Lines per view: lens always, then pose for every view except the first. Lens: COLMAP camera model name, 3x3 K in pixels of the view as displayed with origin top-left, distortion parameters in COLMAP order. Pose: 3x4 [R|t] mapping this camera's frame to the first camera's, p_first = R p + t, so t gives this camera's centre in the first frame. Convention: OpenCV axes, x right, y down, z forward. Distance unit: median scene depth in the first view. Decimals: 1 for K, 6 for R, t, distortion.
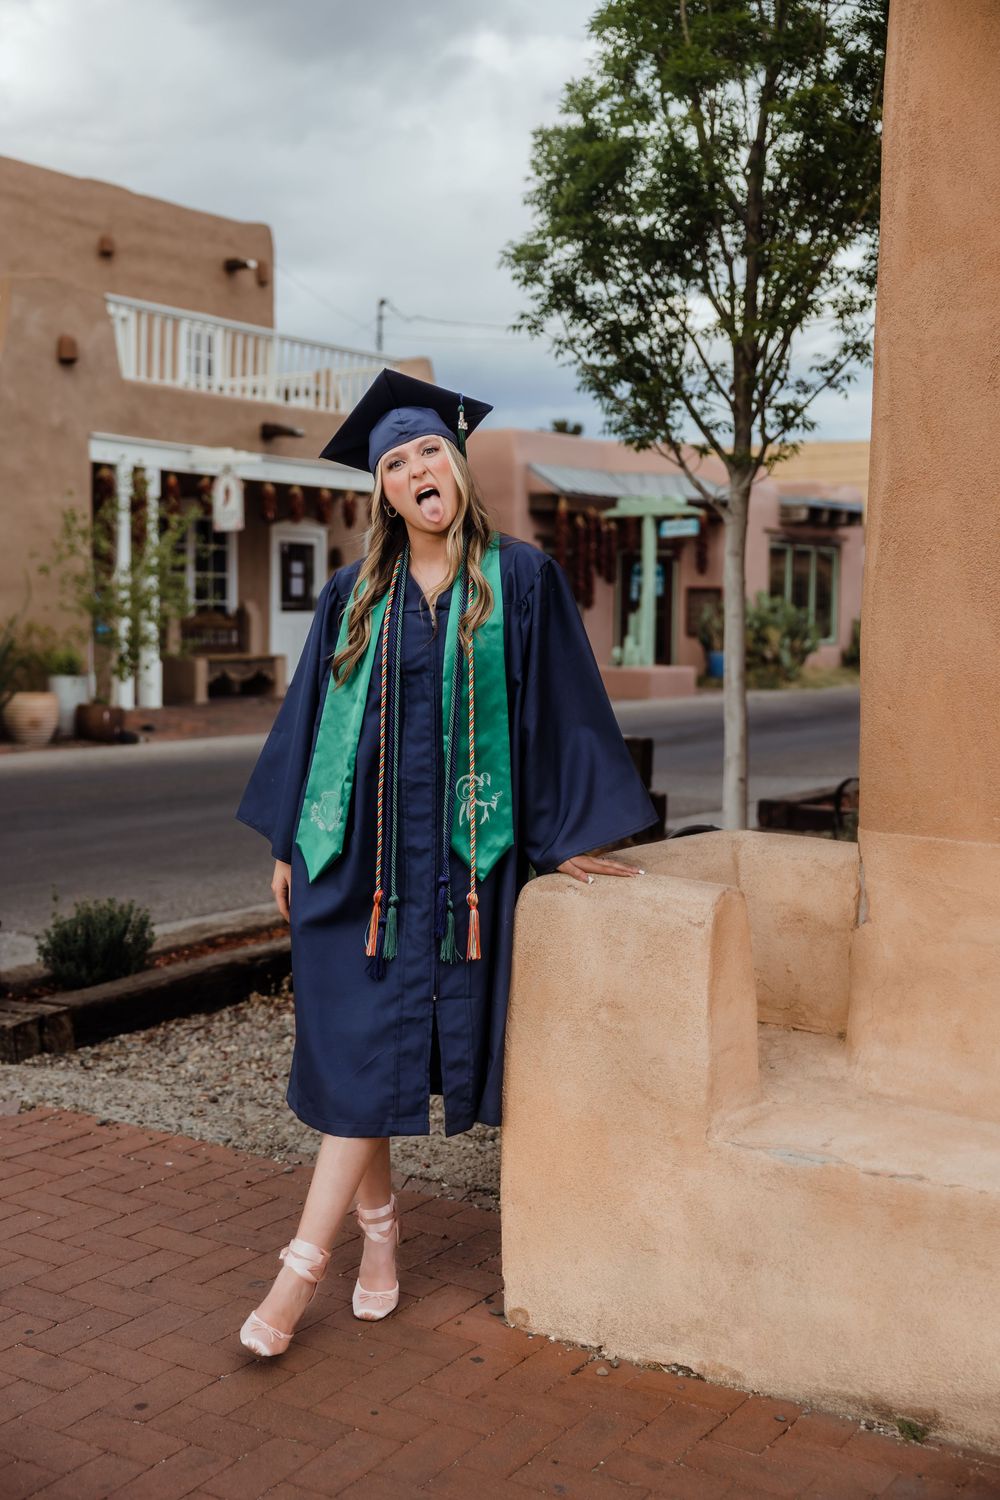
lens RADIAL K [[1753.0, 0, 500.0], [0, 1753.0, 750.0], [0, 0, 1]] dist [-0.000093, 0.014554]
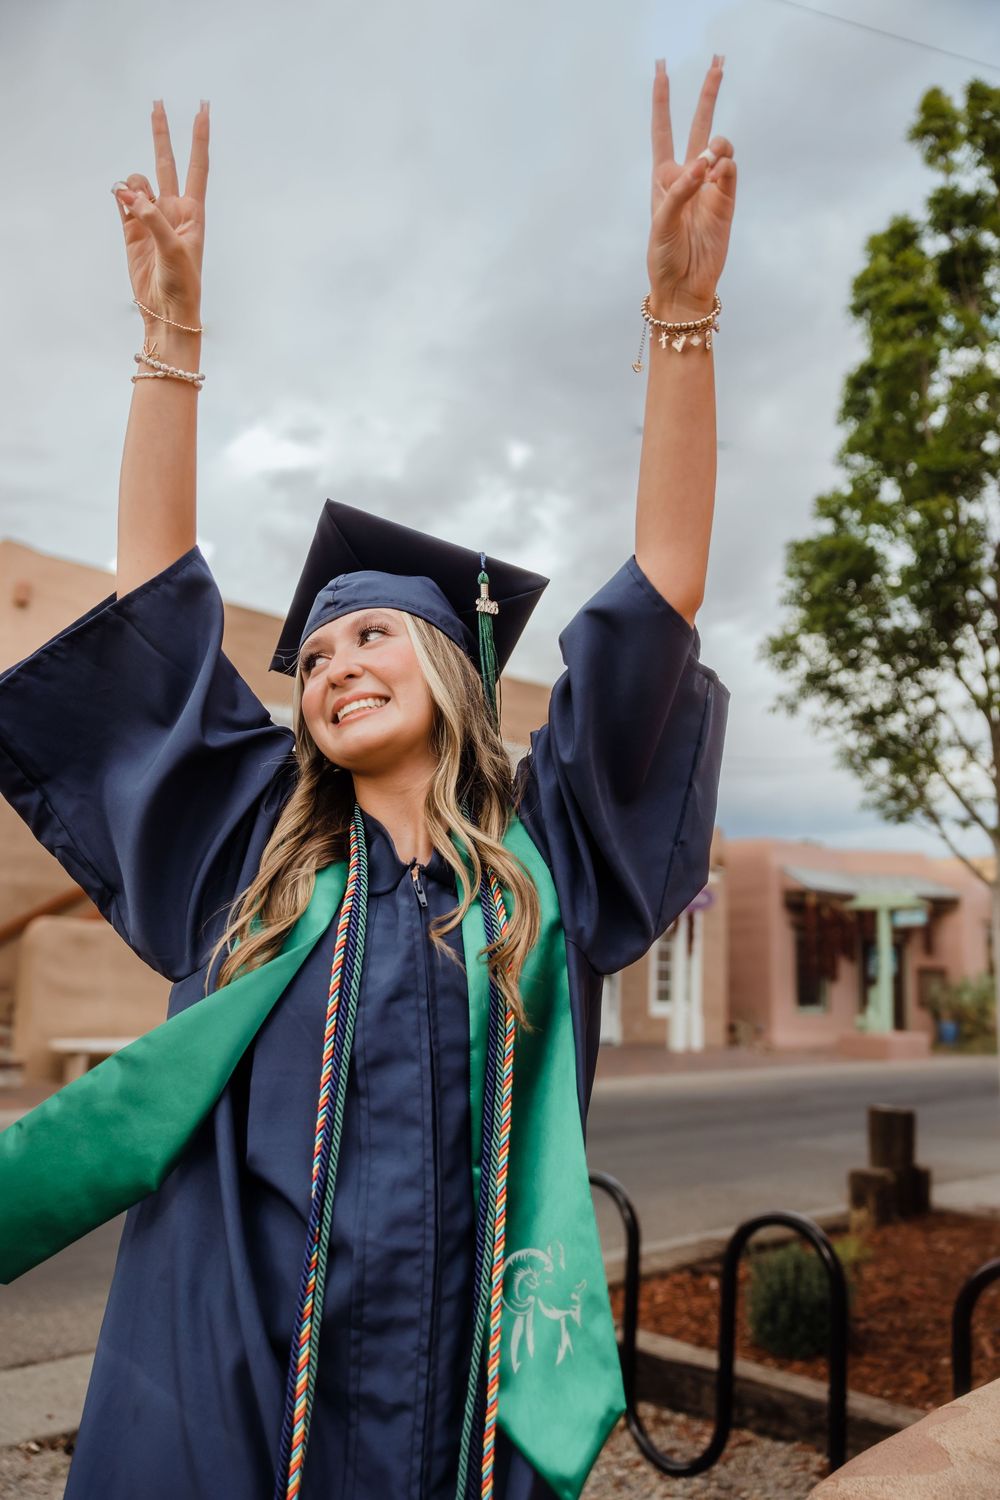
lens RADIAL K [[1279.9, 0, 500.0], [0, 1279.9, 750.0], [0, 0, 1]] dist [-0.005135, 0.001489]
pose [[0.980161, -0.012620, -0.197798, 0.000083], [-0.038219, 0.967206, -0.251102, -0.016799], [0.194481, 0.253680, 0.947536, 0.238122]]
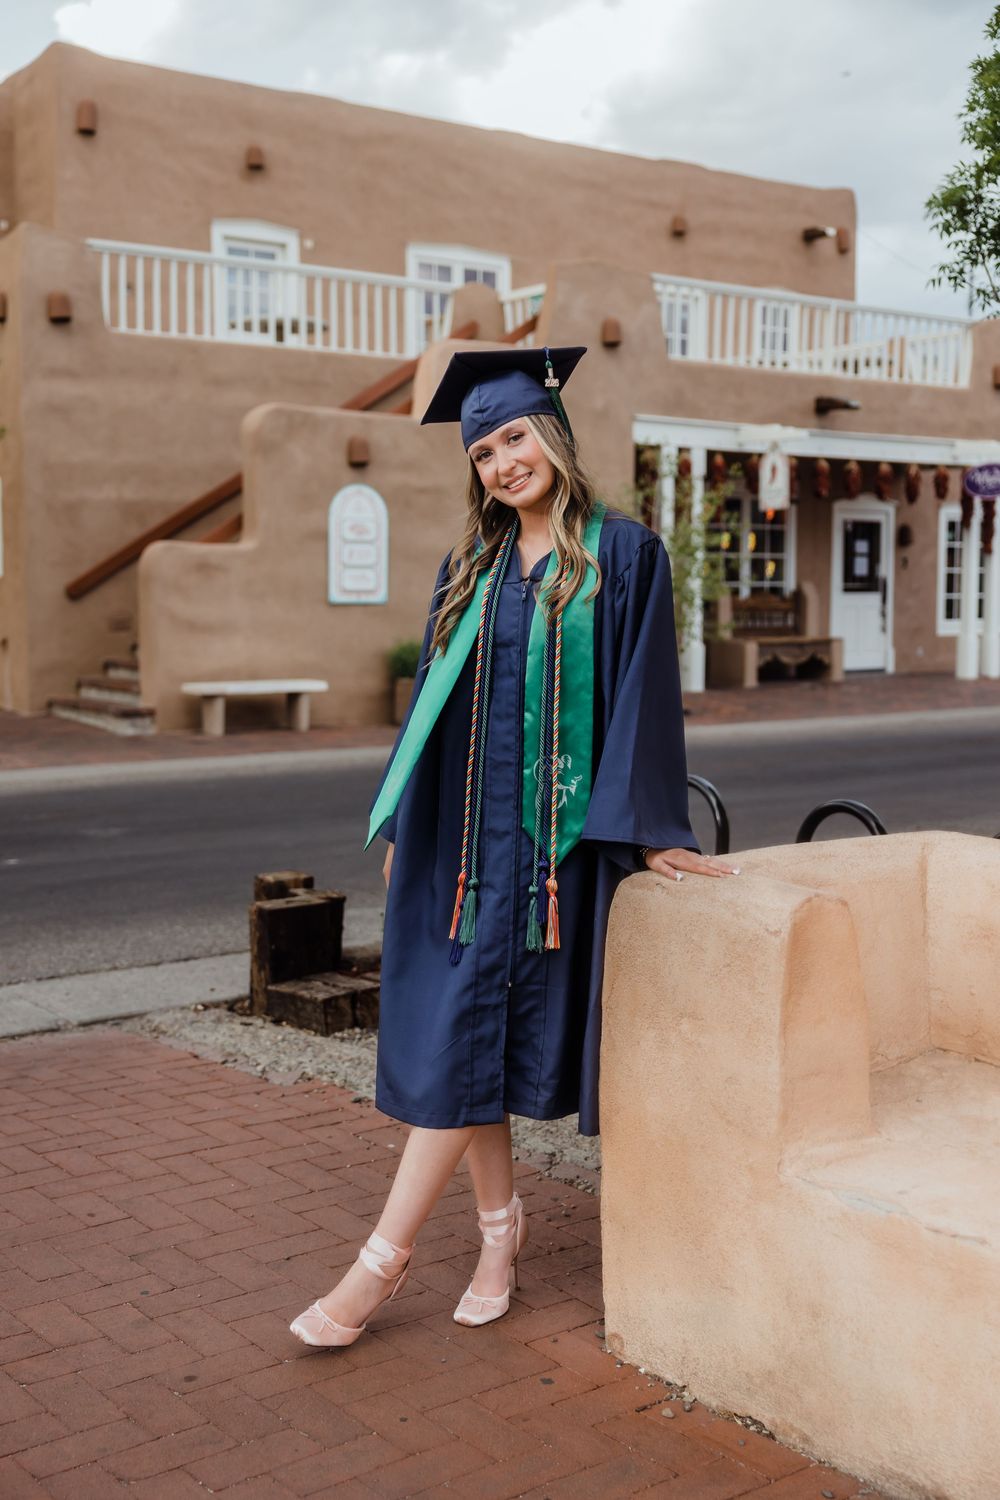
lens RADIAL K [[1795.9, 0, 500.0], [0, 1795.9, 750.0], [0, 0, 1]] dist [-0.005553, 0.034686]
pose [[0.938609, 0.020524, -0.344372, 0.119718], [-0.017851, 0.999781, 0.010931, -0.000697], [0.344521, -0.004113, 0.938770, 0.035792]]
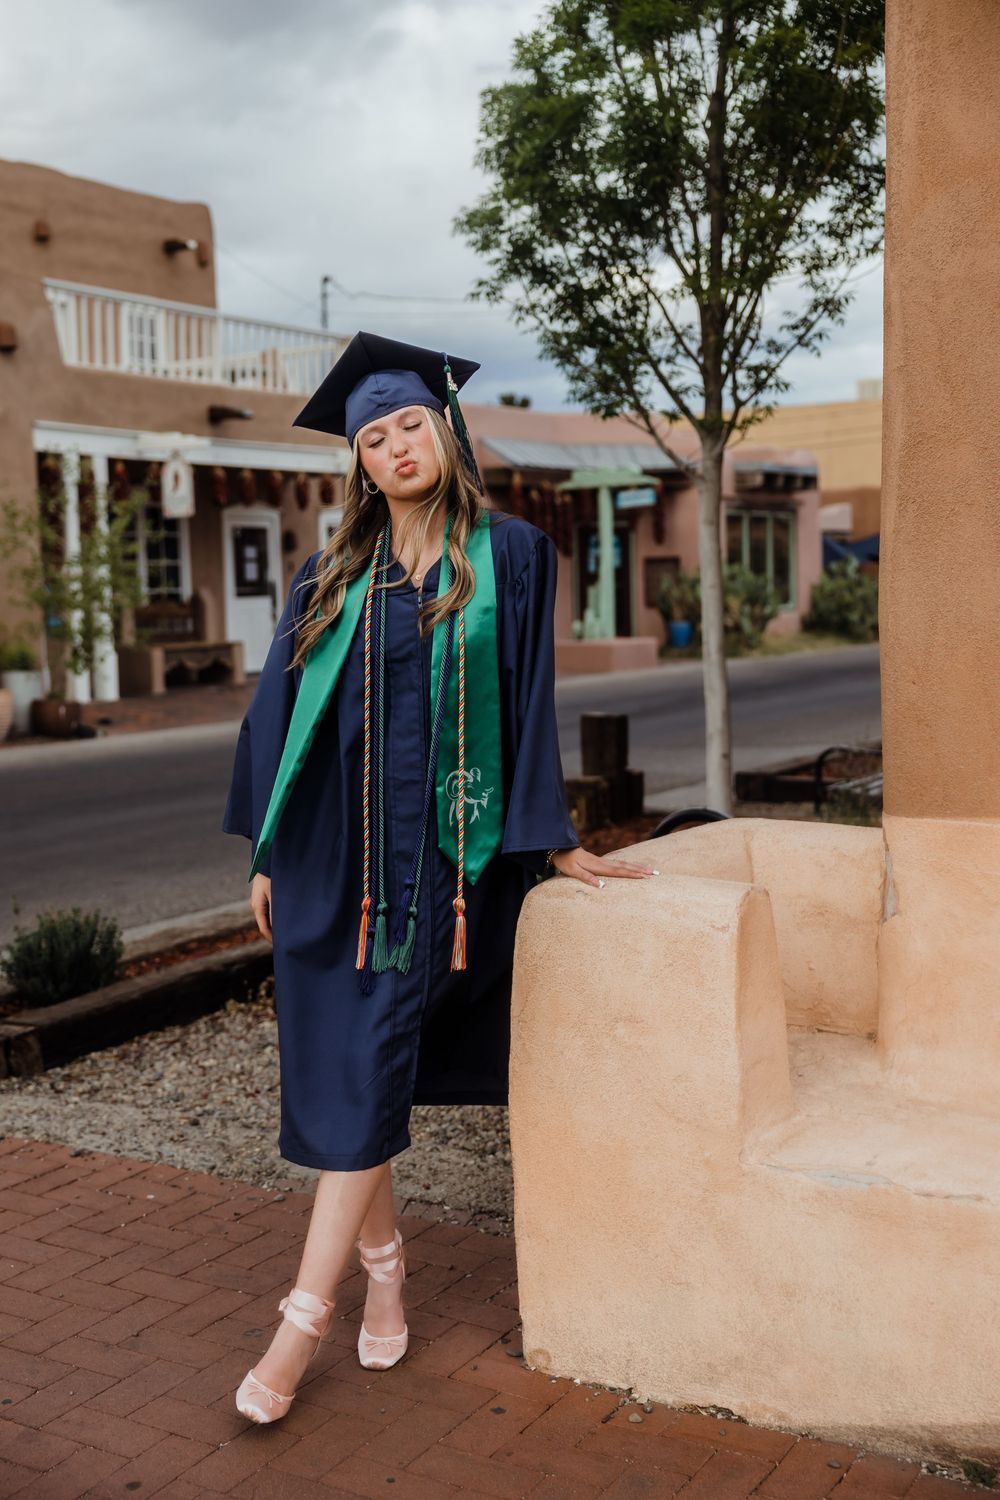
lens RADIAL K [[1751.0, 0, 500.0], [0, 1751.0, 750.0], [0, 0, 1]] dist [0.007688, -0.004233]
pose [[0.998993, -0.038542, 0.022952, -0.008214], [0.038225, 0.999170, 0.014083, -0.004506], [-0.023476, -0.013191, 0.999637, 0.036007]]
